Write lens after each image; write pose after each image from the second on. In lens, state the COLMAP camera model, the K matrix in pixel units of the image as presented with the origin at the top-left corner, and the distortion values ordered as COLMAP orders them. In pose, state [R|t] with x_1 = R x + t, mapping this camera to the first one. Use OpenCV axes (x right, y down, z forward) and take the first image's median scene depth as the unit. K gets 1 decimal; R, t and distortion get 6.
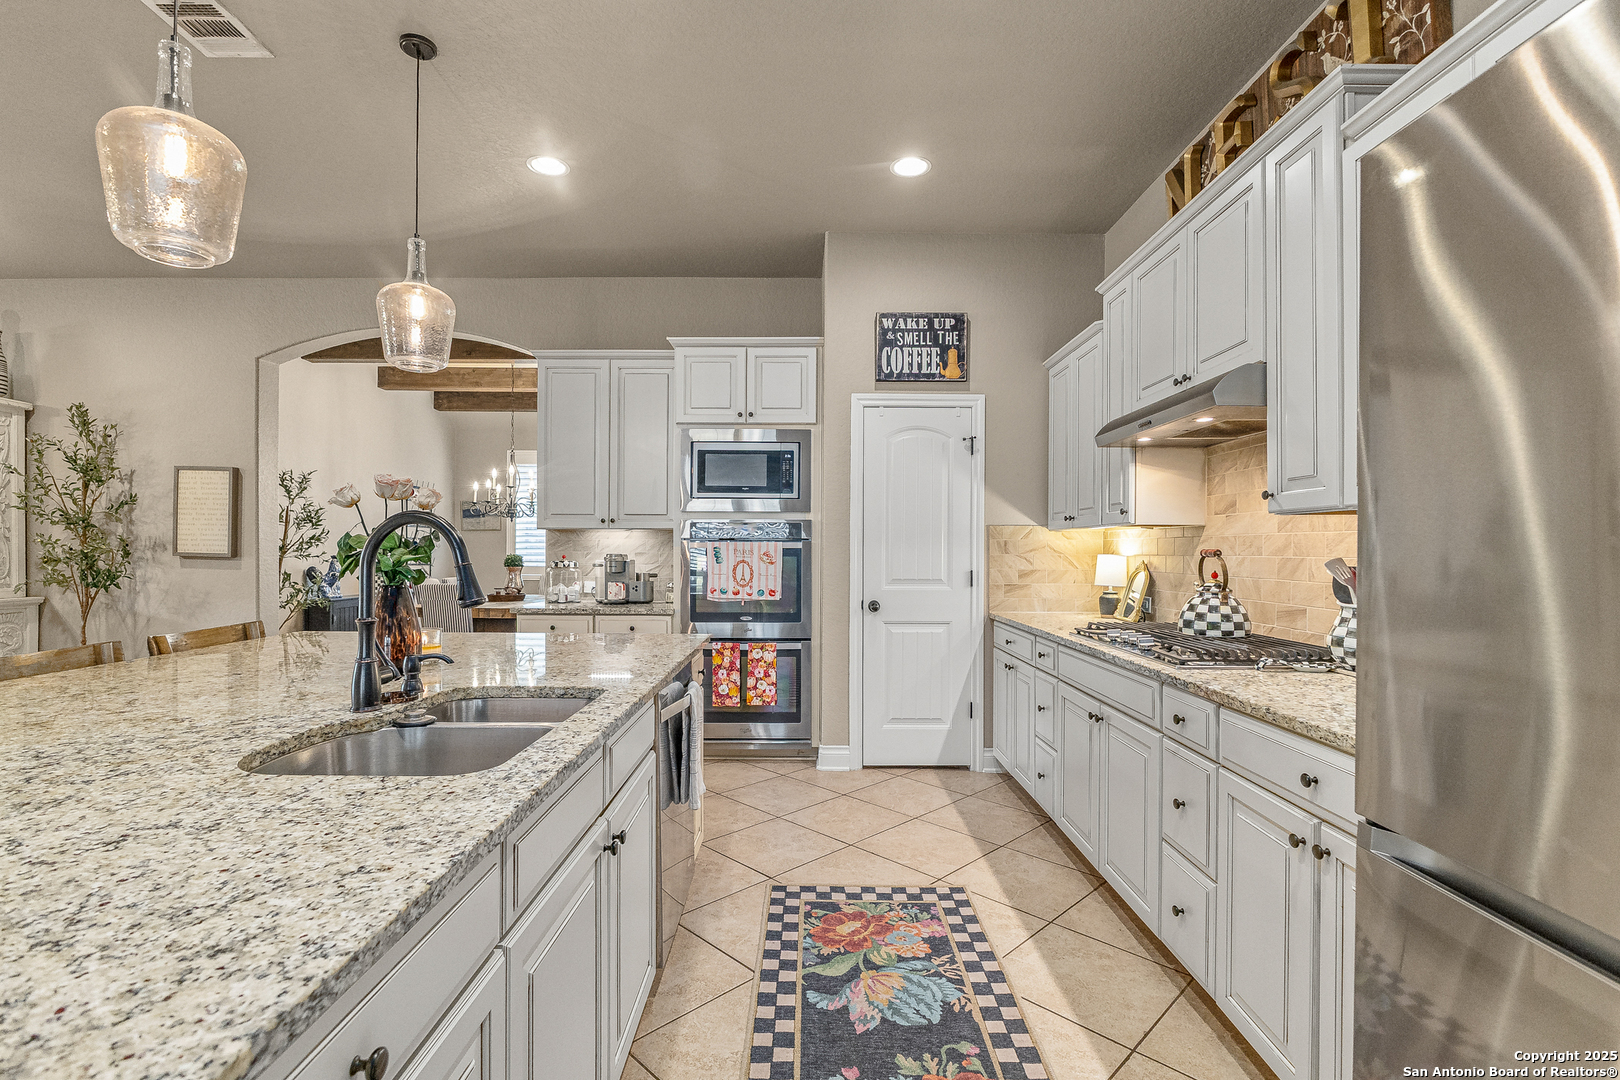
lens RADIAL K [[715.7, 0, 810.0], [0, 715.7, 540.0], [0, 0, 1]] dist [-0.004327, -0.000699]
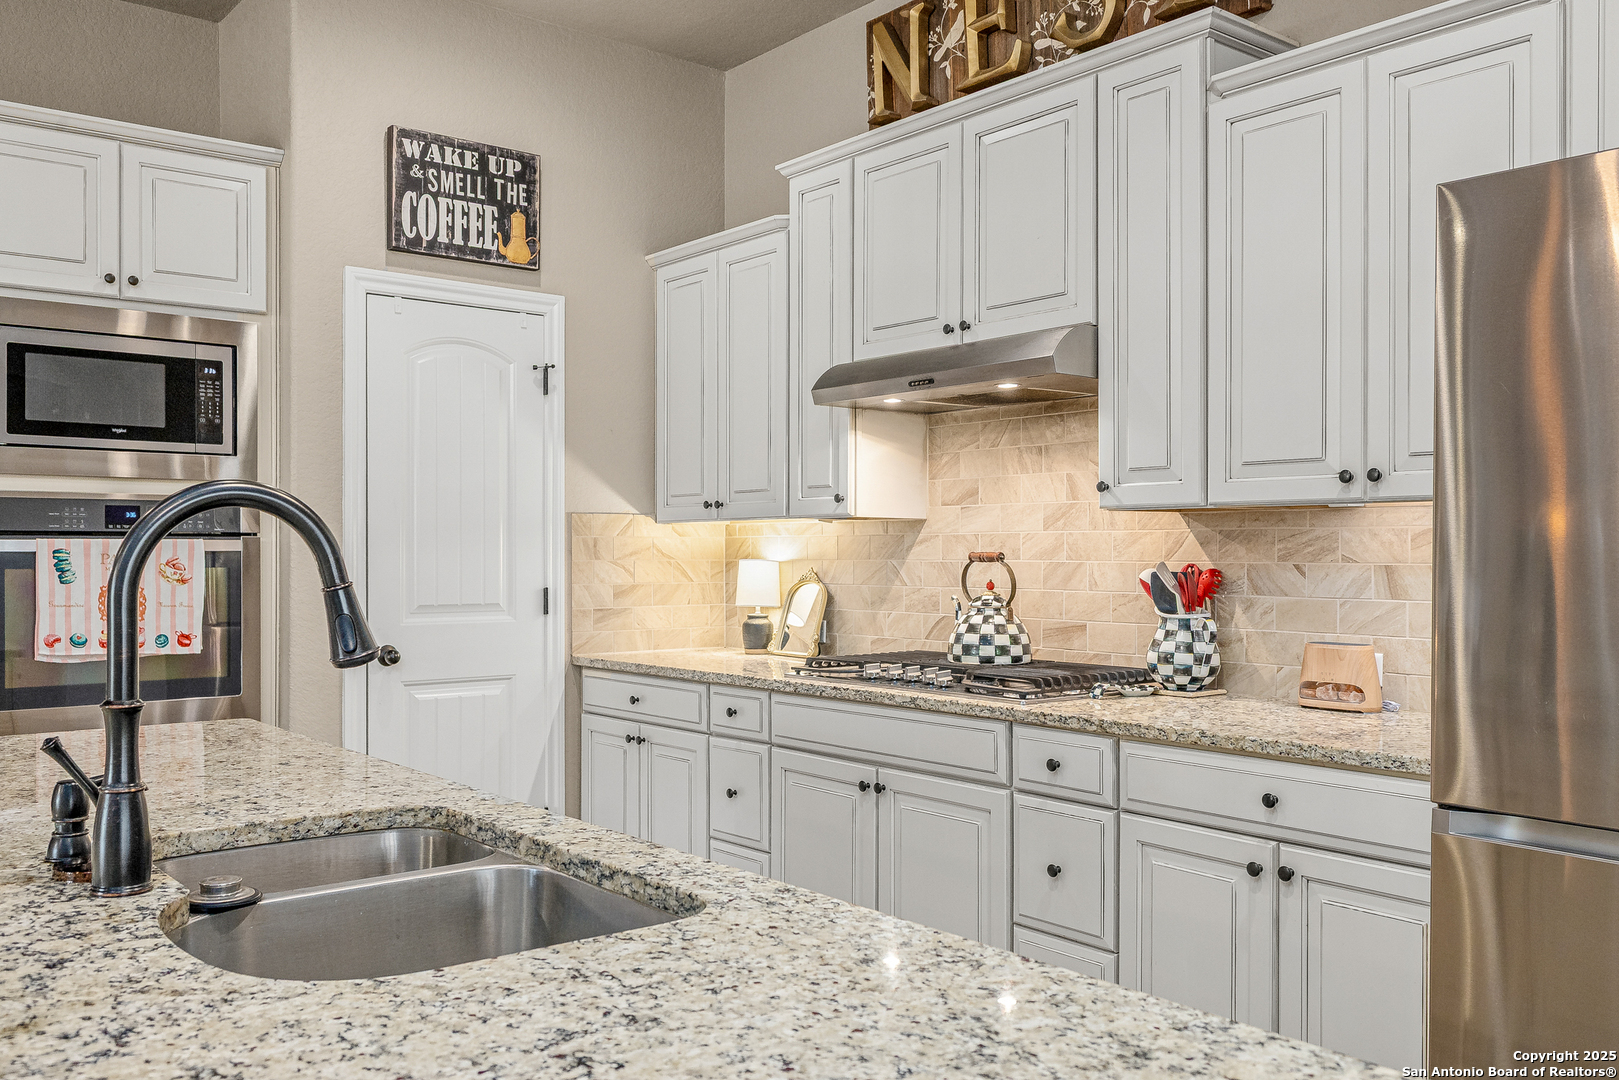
lens RADIAL K [[1333.9, 0, 745.5], [0, 1333.9, 537.7], [0, 0, 1]] dist [0.022211, -0.009091]
pose [[0.795774, 0.003218, 0.605586, -0.320519], [-0.005419, 0.999984, 0.001807, -0.002191], [-0.605570, -0.004720, 0.795778, 0.008527]]
